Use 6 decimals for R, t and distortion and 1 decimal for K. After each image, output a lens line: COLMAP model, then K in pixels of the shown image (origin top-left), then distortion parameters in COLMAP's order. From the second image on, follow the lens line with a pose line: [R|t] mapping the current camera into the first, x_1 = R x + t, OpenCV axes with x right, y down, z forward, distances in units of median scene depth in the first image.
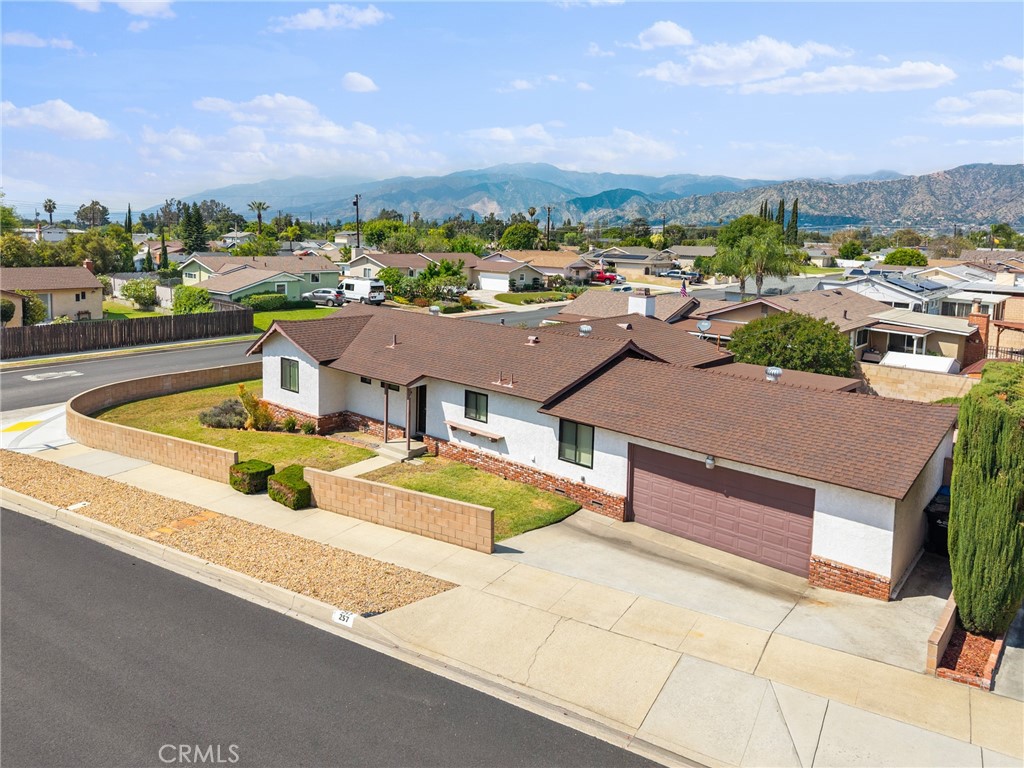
lens RADIAL K [[717.6, 0, 514.7], [0, 717.6, 306.6], [0, 0, 1]] dist [0.013518, -0.003162]
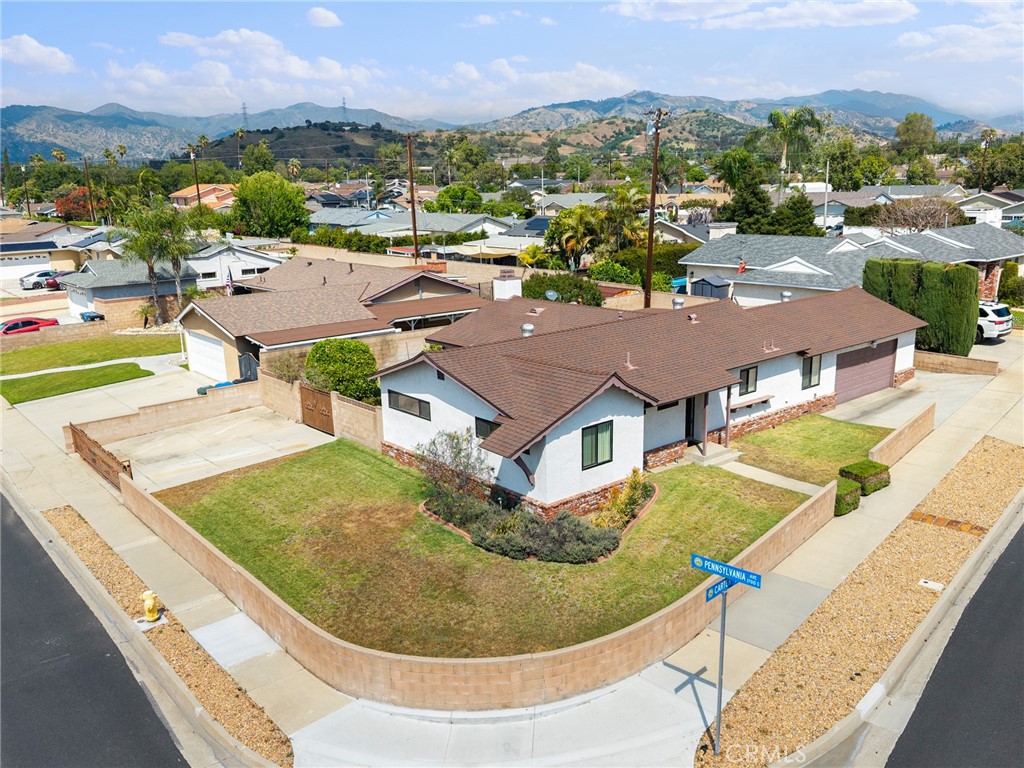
lens RADIAL K [[865.3, 0, 524.1], [0, 865.3, 385.5], [0, 0, 1]] dist [-0.000522, 0.002181]
pose [[0.154661, -0.262007, 0.952593, -1.371054], [0.132663, 0.960969, 0.242772, -0.220703], [-0.979020, 0.088827, 0.183383, 1.097486]]
